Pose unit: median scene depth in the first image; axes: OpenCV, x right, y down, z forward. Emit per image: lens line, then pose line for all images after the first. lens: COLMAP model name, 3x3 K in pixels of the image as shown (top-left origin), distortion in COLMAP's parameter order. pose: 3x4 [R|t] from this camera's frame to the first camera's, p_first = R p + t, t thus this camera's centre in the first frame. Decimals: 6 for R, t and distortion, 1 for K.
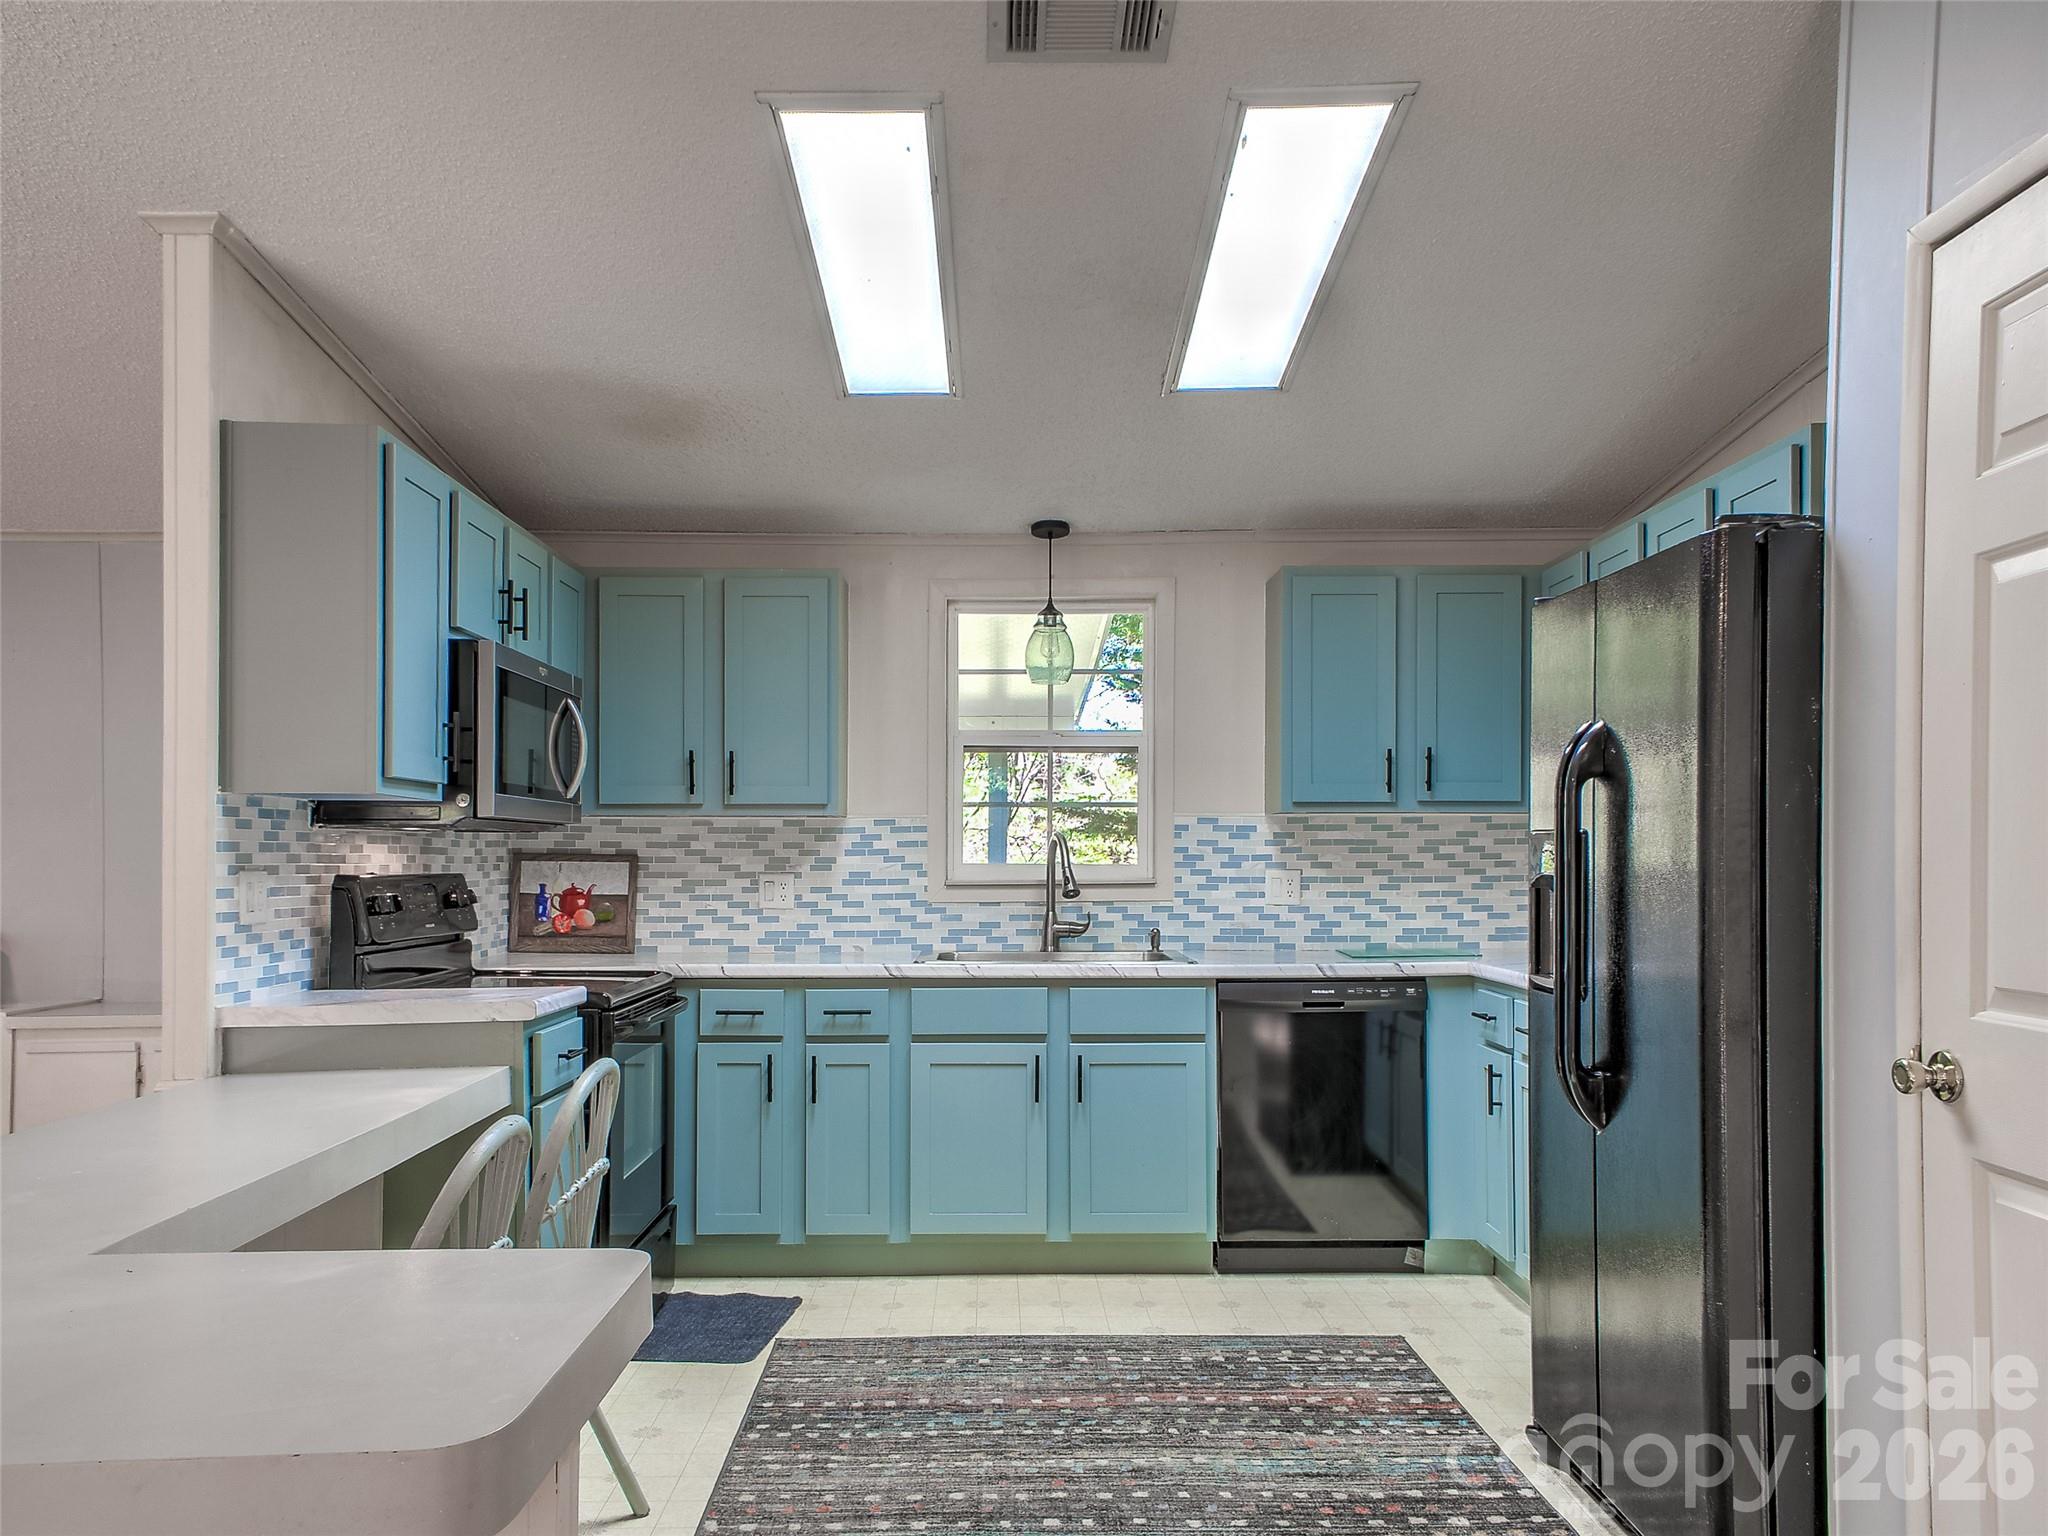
lens RADIAL K [[1591.0, 0, 1015.7], [0, 1591.0, 837.4], [0, 0, 1]] dist [0.070091, 0.005774]
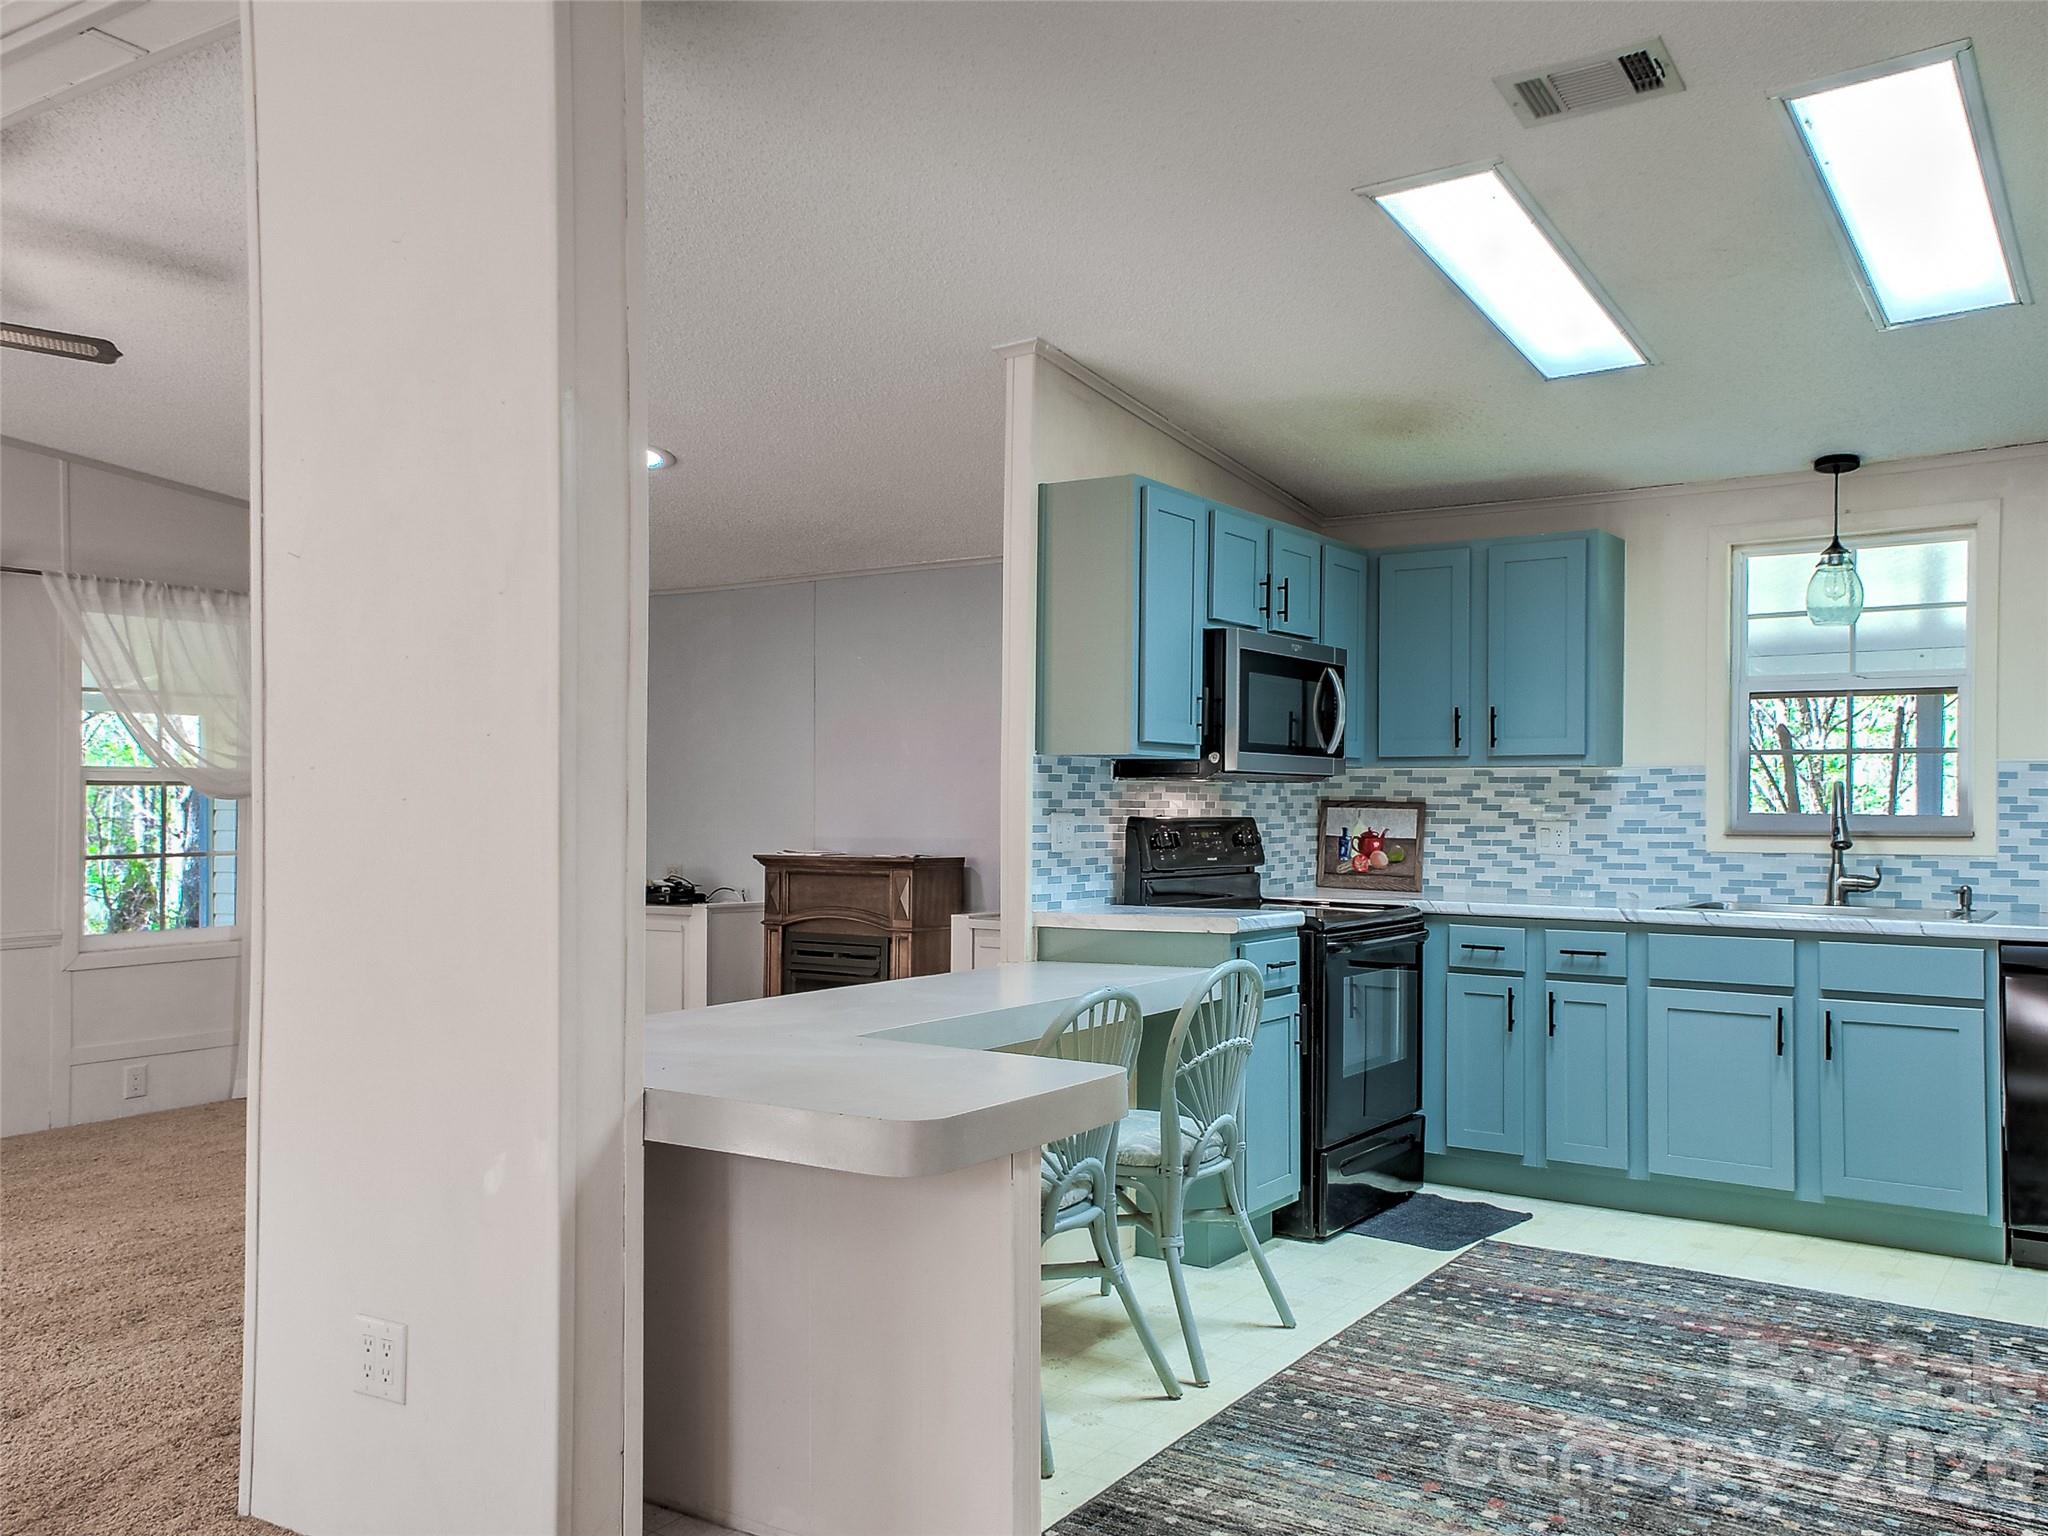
lens RADIAL K [[1671.5, 0, 1024.0], [0, 1671.5, 768.0], [0, 0, 1]] dist [0.073481, 0.001995]
pose [[0.827182, -0.008145, -0.561875, 0.214320], [0.002461, 0.999938, -0.010872, -0.001090], [0.561929, 0.007611, 0.827151, -0.128949]]
